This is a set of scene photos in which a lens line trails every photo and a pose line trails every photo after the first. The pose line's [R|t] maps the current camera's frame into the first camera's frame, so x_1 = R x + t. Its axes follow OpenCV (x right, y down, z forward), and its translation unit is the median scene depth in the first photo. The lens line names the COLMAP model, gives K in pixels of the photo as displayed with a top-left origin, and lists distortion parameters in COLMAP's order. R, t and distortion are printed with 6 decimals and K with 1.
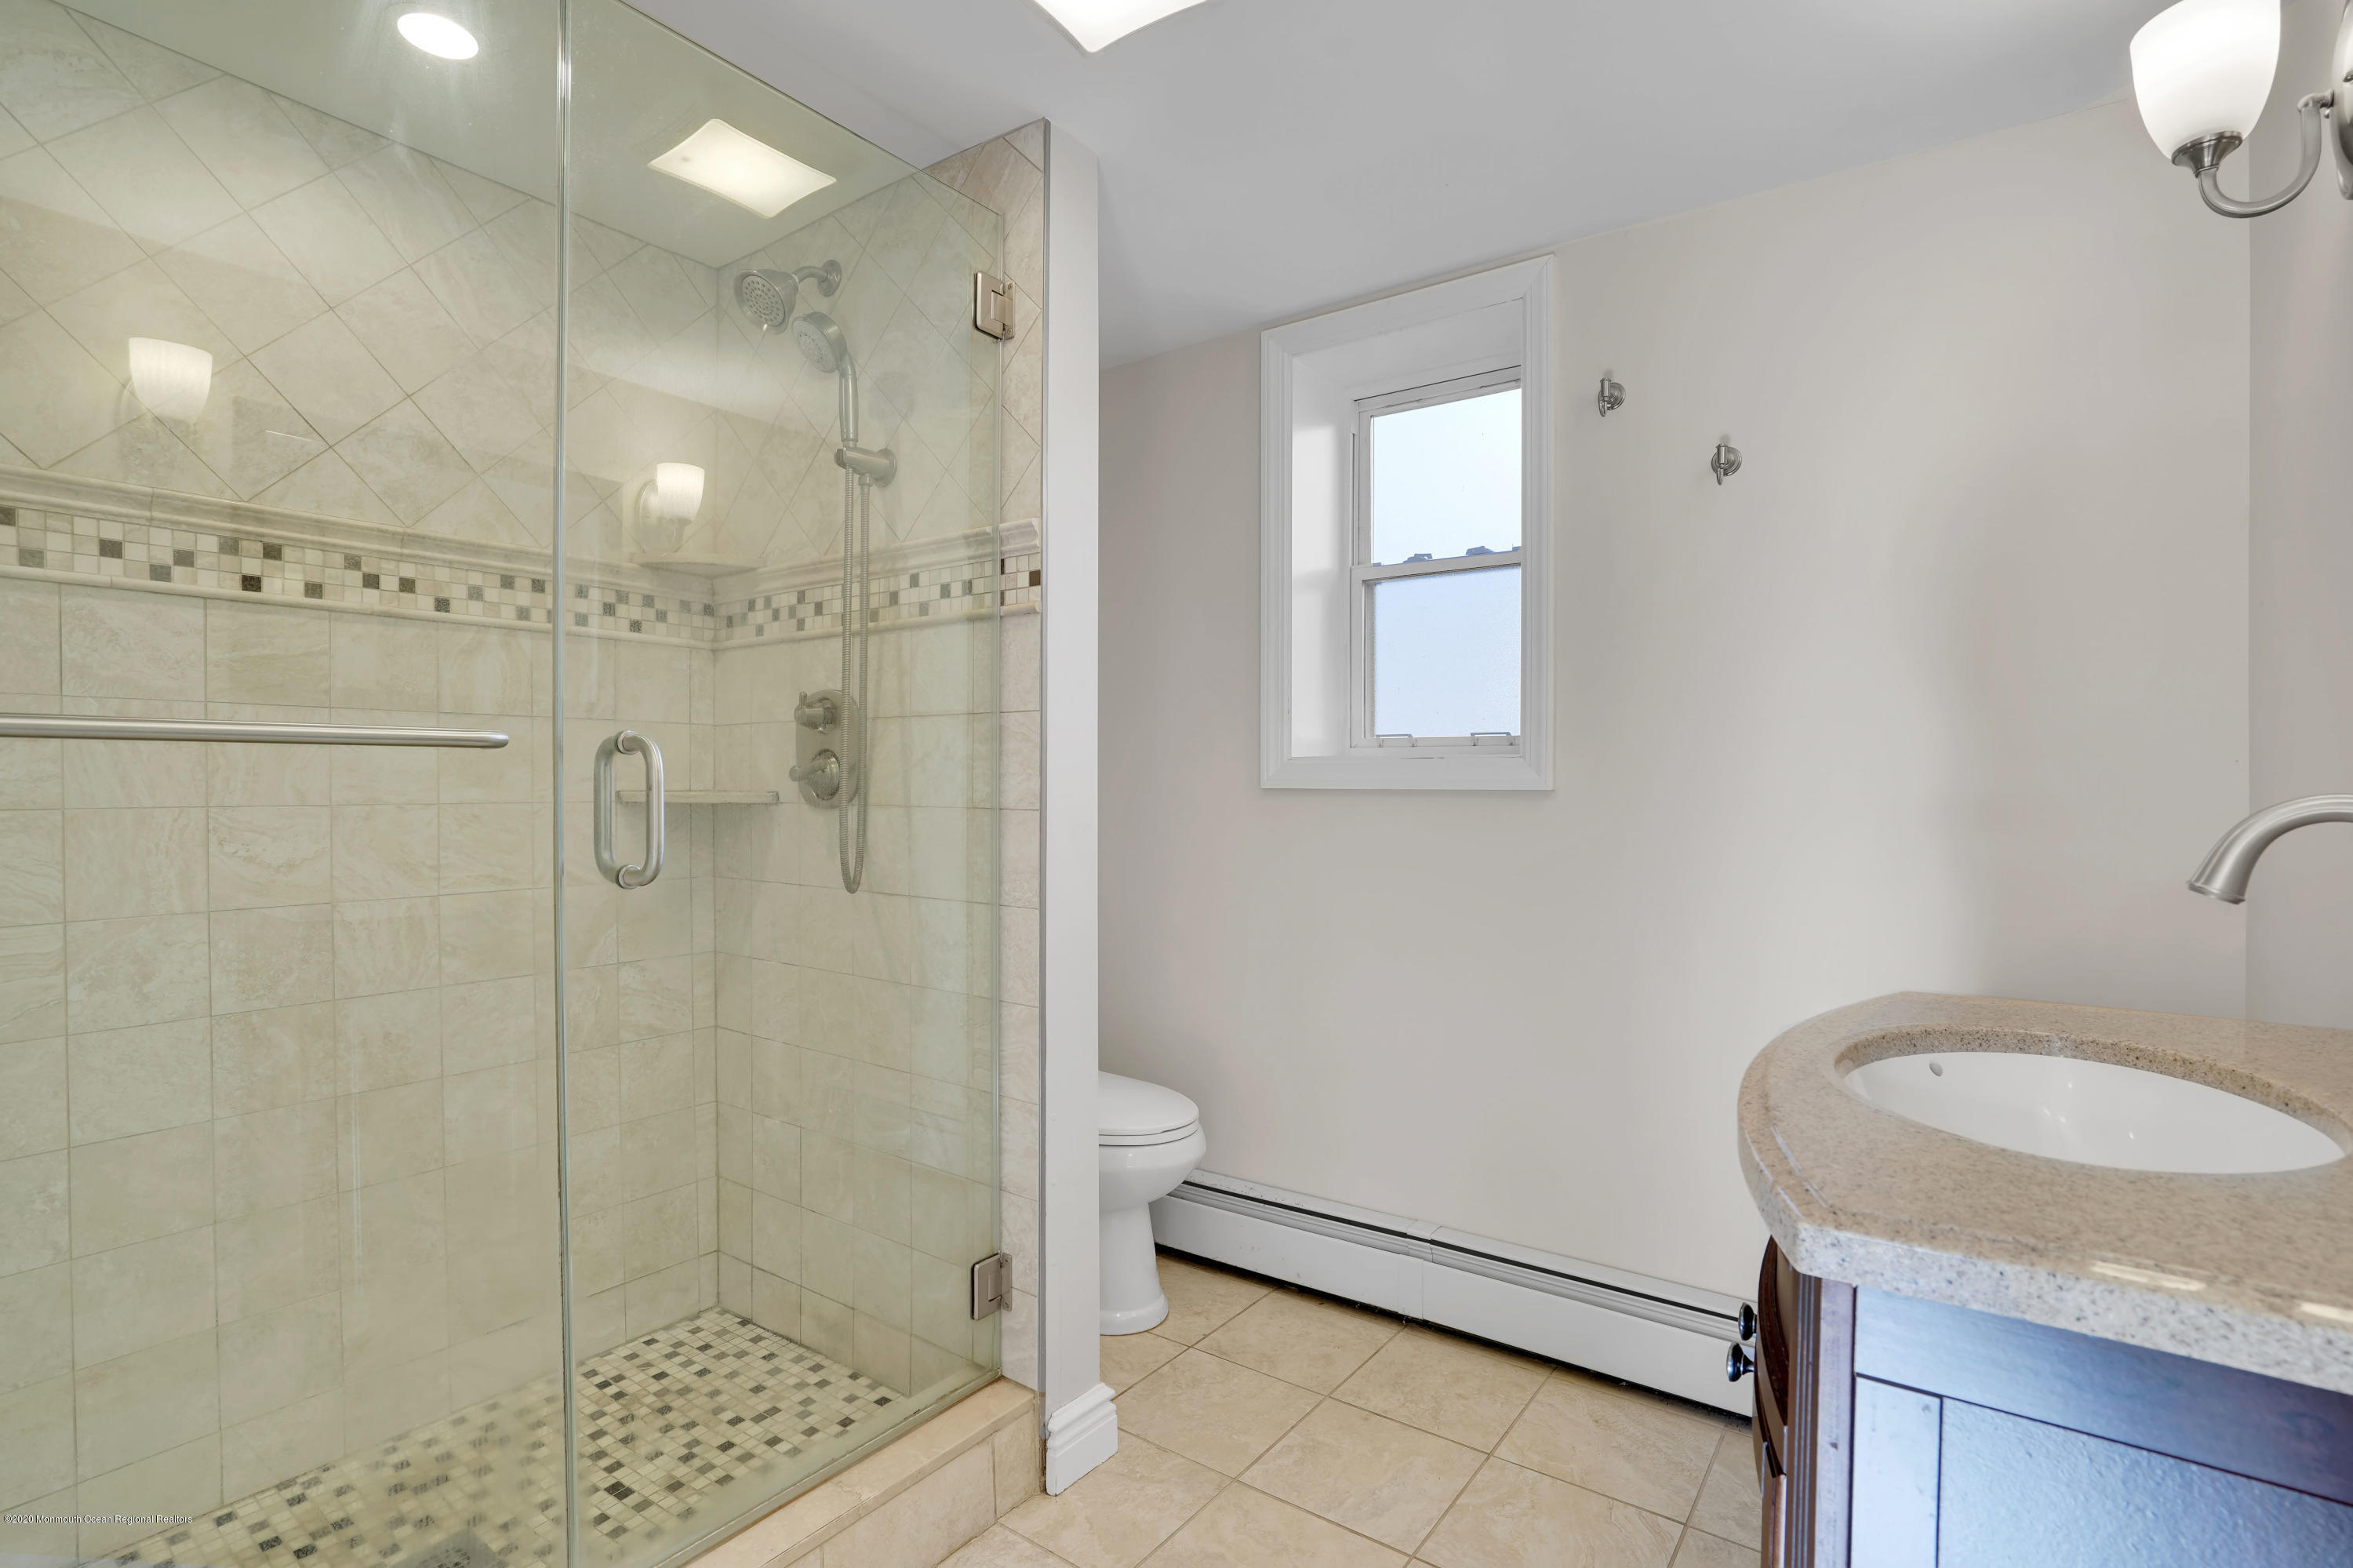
lens RADIAL K [[1103.0, 0, 1171.1], [0, 1103.0, 794.8], [0, 0, 1]] dist [-0.063237, 0.024275]
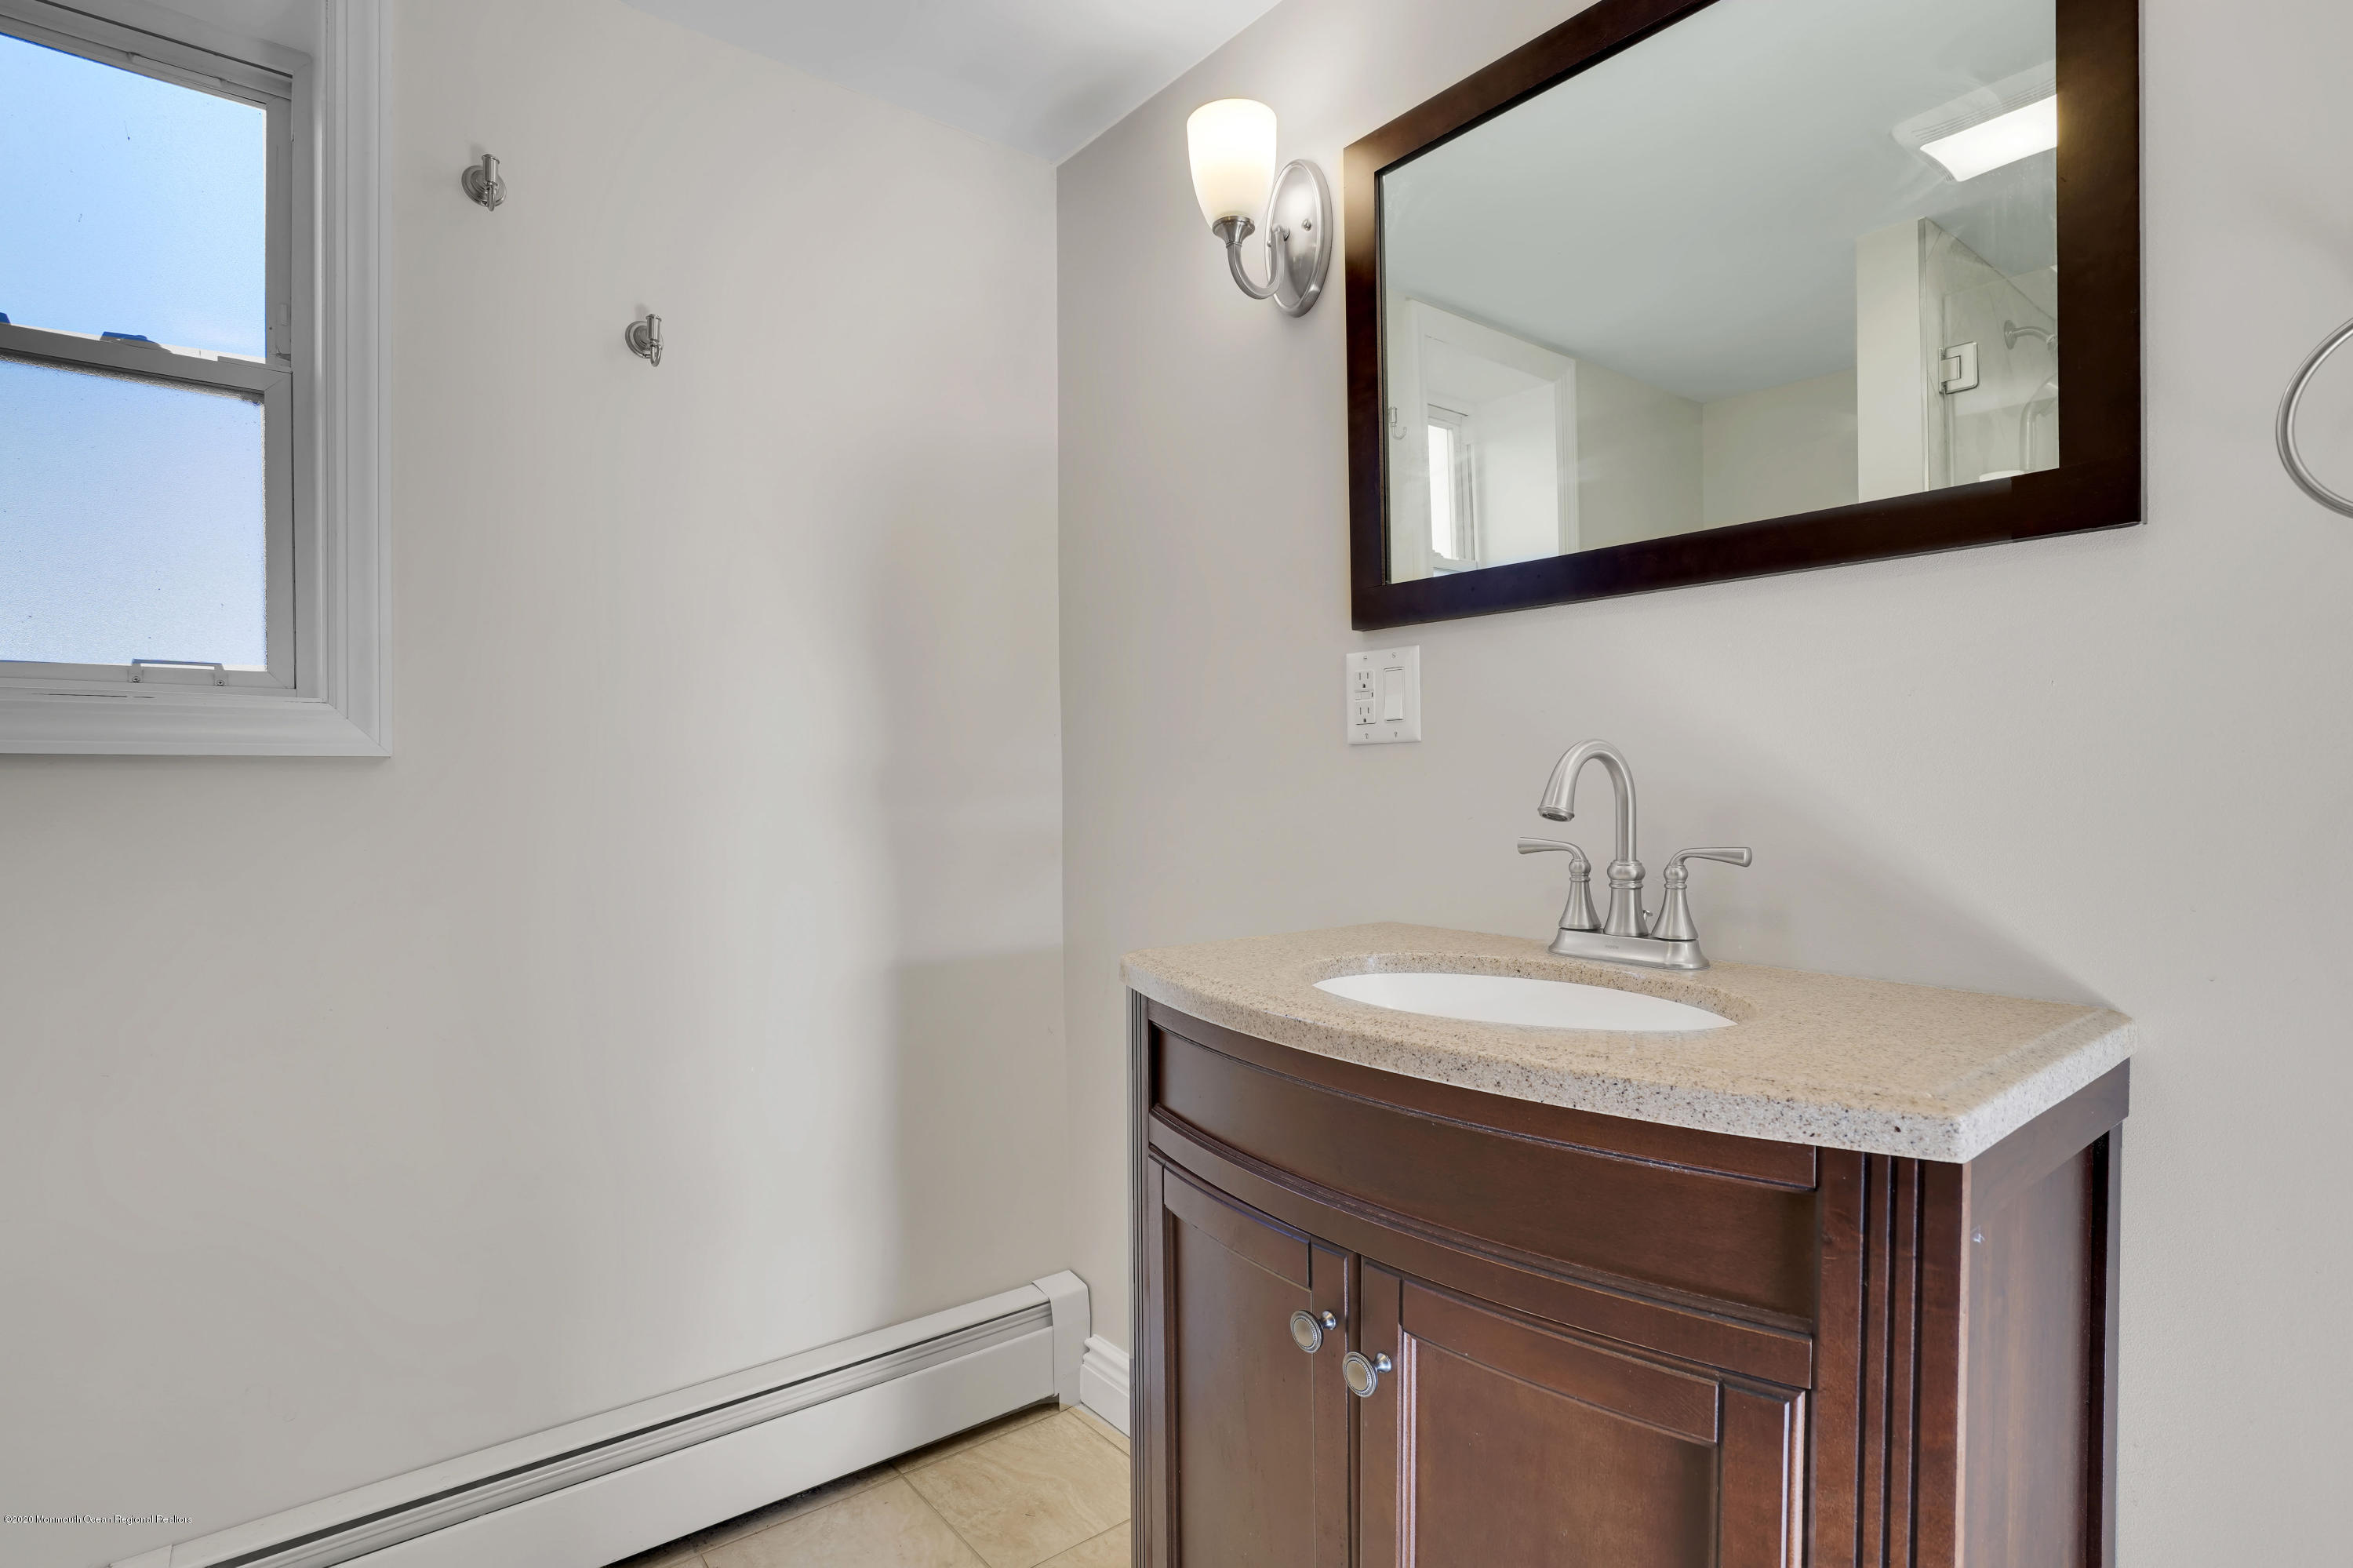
lens RADIAL K [[1103.0, 0, 1171.1], [0, 1103.0, 794.8], [0, 0, 1]] dist [-0.063237, 0.024275]
pose [[0.252302, -0.033170, 0.967080, -0.158100], [0.013264, 0.999437, 0.030819, 0.005631], [-0.967558, 0.005052, 0.252600, 0.419177]]
